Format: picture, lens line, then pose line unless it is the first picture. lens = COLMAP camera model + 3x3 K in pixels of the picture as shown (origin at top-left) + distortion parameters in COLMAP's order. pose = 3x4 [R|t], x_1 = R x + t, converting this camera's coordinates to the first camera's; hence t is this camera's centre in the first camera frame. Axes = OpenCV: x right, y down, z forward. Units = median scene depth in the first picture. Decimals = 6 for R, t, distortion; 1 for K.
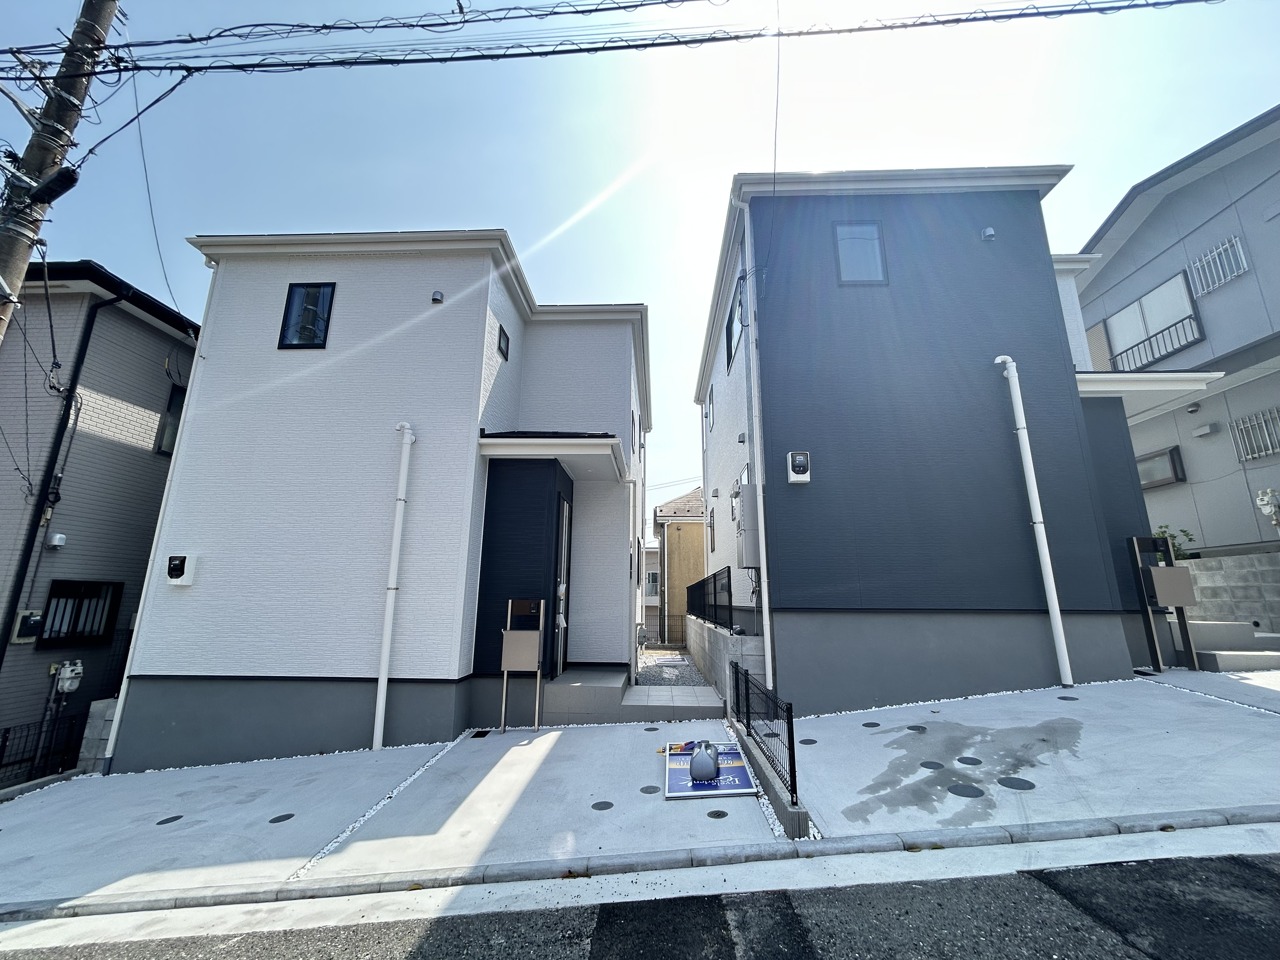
lens RADIAL K [[514.6, 0, 640.0], [0, 514.6, 480.0], [0, 0, 1]] dist [0.009239, -0.004195]
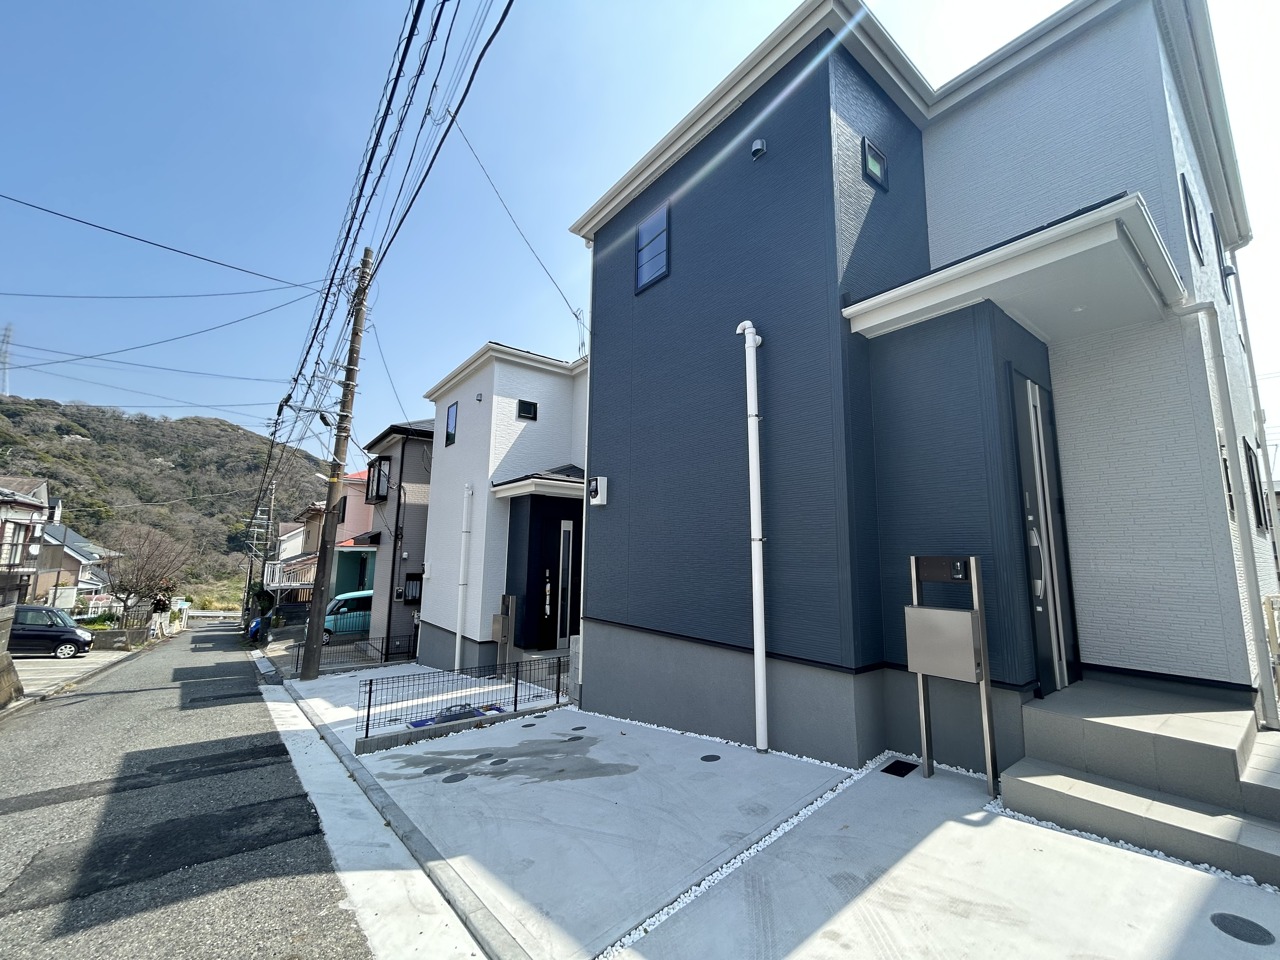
lens RADIAL K [[516.4, 0, 639.1], [0, 516.4, 478.9], [0, 0, 1]] dist [0.000535, -0.000092]
pose [[0.640693, -0.110270, -0.759837, 1.266565], [0.164667, 0.986340, -0.004294, -0.032889], [0.749931, -0.122369, 0.650099, 0.374563]]
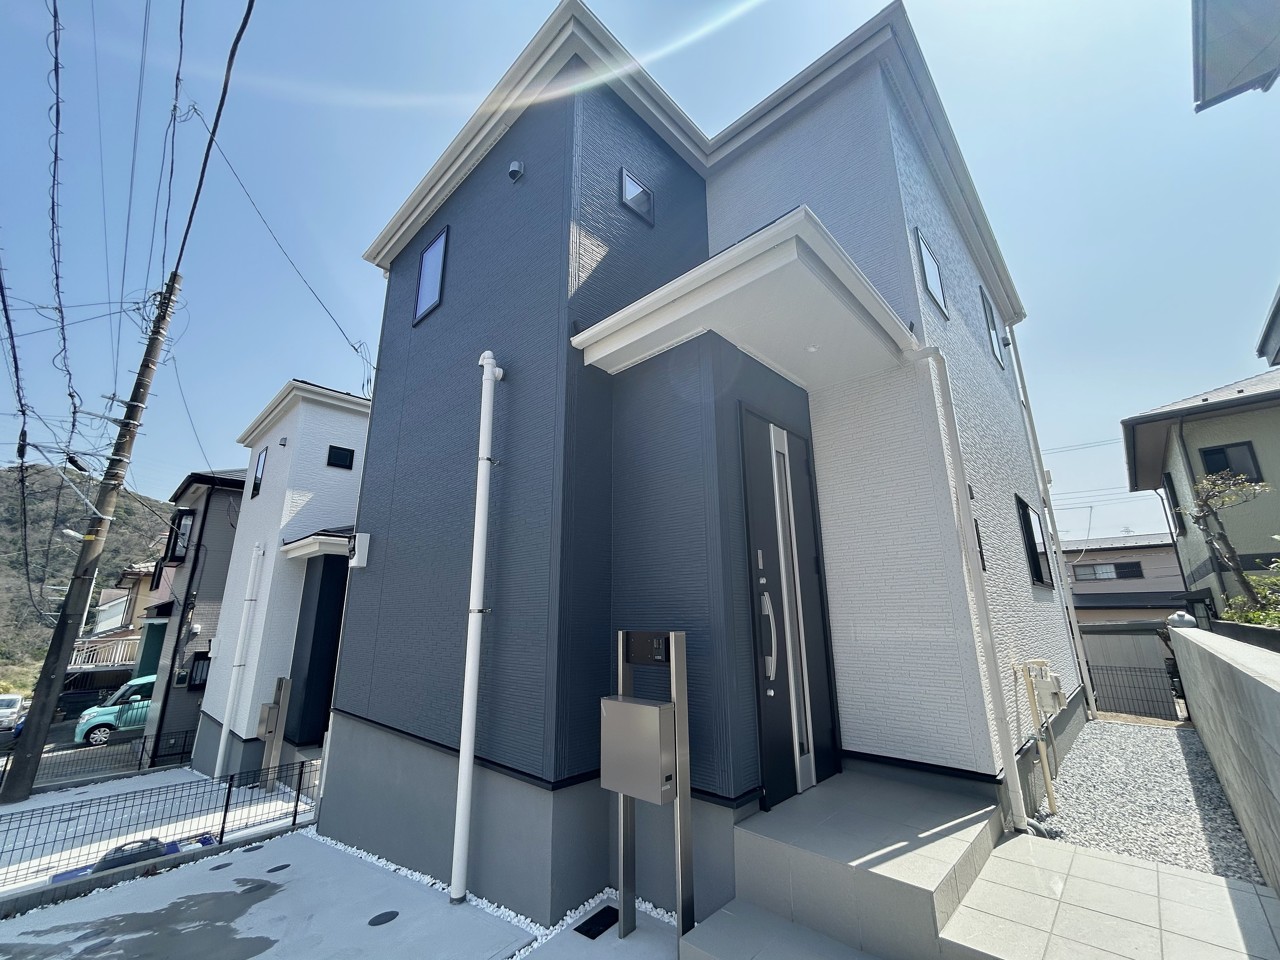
lens RADIAL K [[513.6, 0, 640.0], [0, 513.6, 480.0], [0, 0, 1]] dist [0.001438, 0.000018]
pose [[0.750494, -0.181687, -0.635413, 1.353918], [0.163055, 0.982650, -0.088388, 0.015499], [0.640447, -0.037273, 0.767097, 0.660194]]
